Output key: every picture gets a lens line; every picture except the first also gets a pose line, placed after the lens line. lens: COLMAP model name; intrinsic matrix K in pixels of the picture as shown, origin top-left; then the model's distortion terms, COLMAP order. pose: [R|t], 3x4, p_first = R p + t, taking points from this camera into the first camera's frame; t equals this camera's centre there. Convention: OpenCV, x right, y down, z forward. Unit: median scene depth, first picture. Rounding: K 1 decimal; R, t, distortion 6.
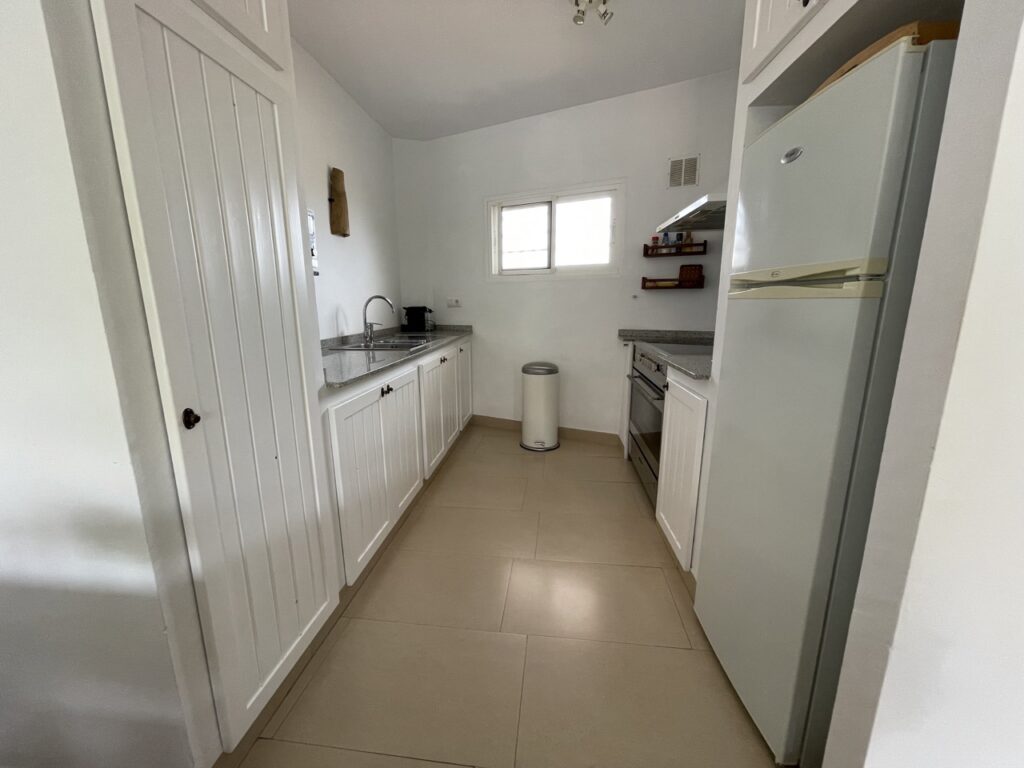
lens RADIAL K [[409.6, 0, 512.0], [0, 409.6, 384.0], [0, 0, 1]] dist [-0.000662, -0.000100]
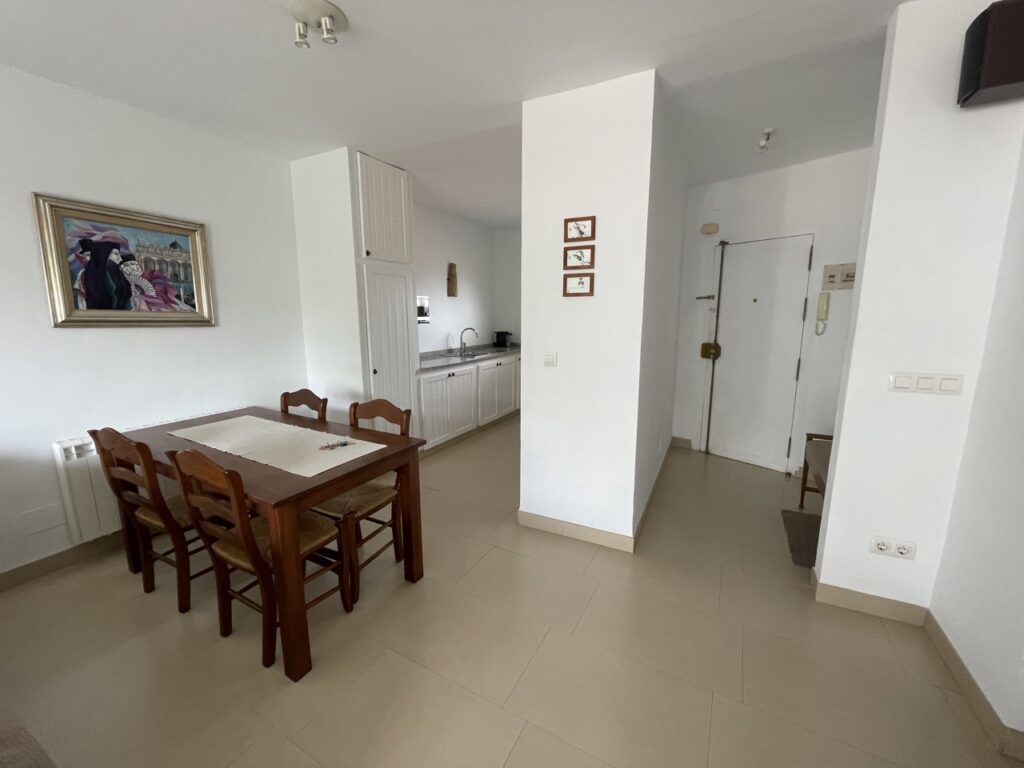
lens RADIAL K [[409.6, 0, 512.0], [0, 409.6, 384.0], [0, 0, 1]] dist [-0.000662, -0.000100]
pose [[0.924832, 0.068034, -0.374243, 0.594659], [-0.078554, 0.996826, -0.012910, 0.048494], [0.372177, 0.041338, 0.927241, -0.669200]]
